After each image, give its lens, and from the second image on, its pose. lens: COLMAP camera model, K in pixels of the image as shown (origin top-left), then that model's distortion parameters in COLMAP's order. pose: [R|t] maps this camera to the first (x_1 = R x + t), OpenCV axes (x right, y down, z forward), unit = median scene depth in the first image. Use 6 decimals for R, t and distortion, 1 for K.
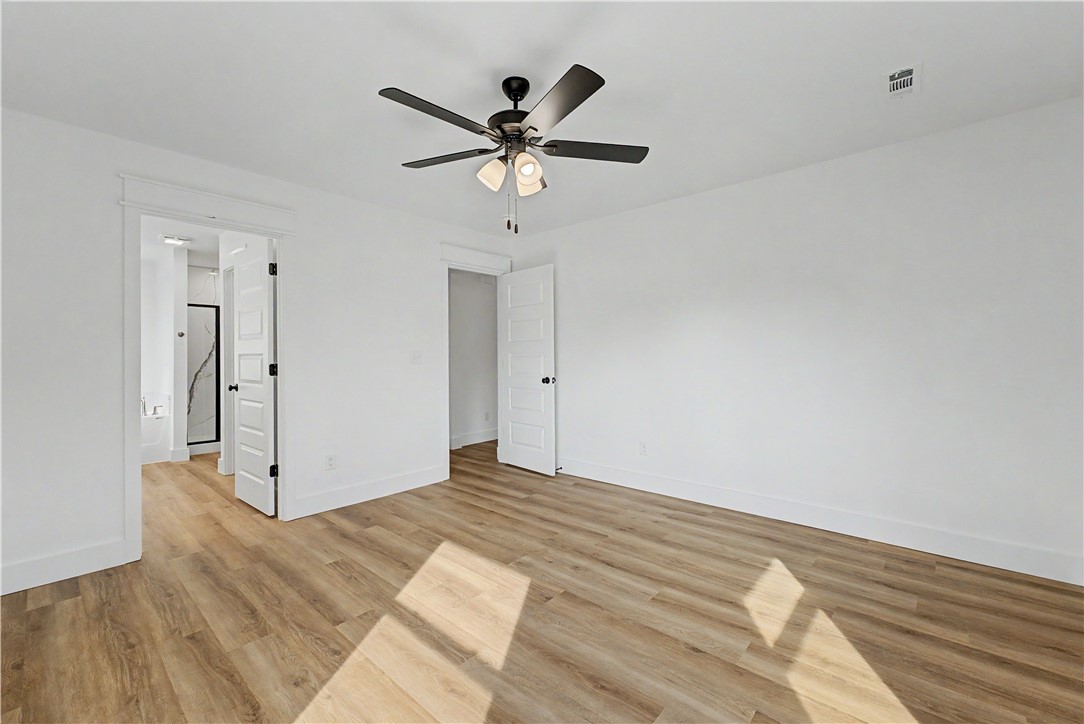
lens RADIAL K [[444.5, 0, 544.8], [0, 444.5, 358.3], [0, 0, 1]] dist [-0.001775, -0.000032]
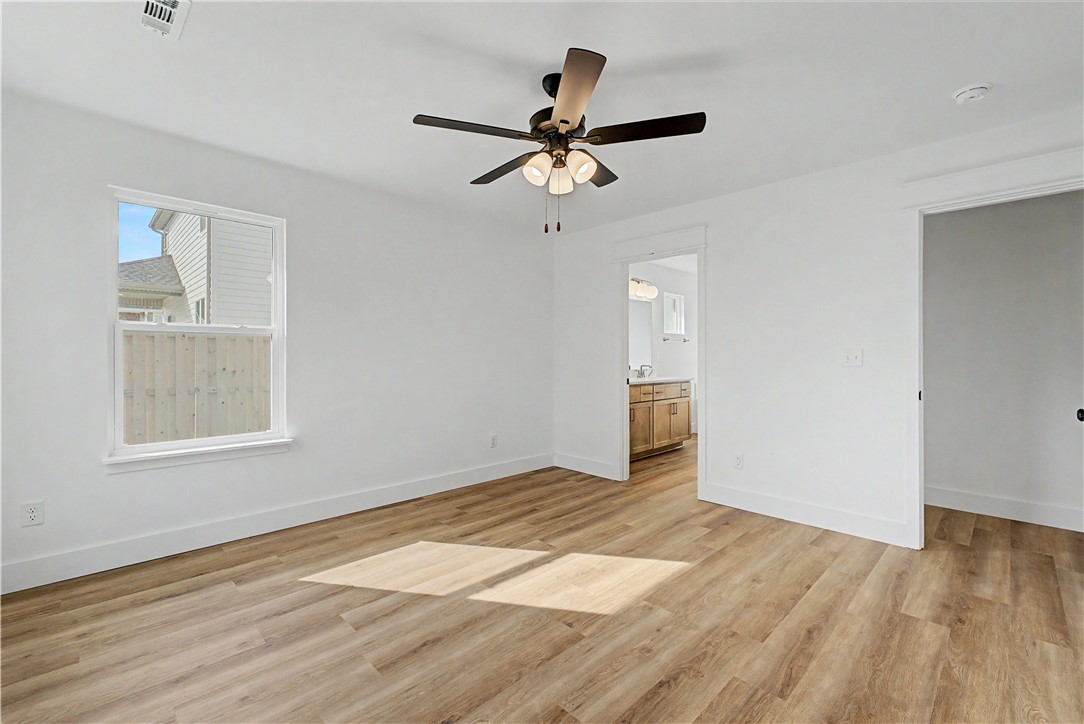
lens RADIAL K [[467.7, 0, 543.7], [0, 467.7, 359.1], [0, 0, 1]] dist [0.000129, 0.000196]
pose [[-0.070359, 0.010694, -0.997464, 0.866793], [-0.005239, 0.999925, 0.011090, -0.006553], [0.997508, 0.006006, -0.070298, 0.922266]]
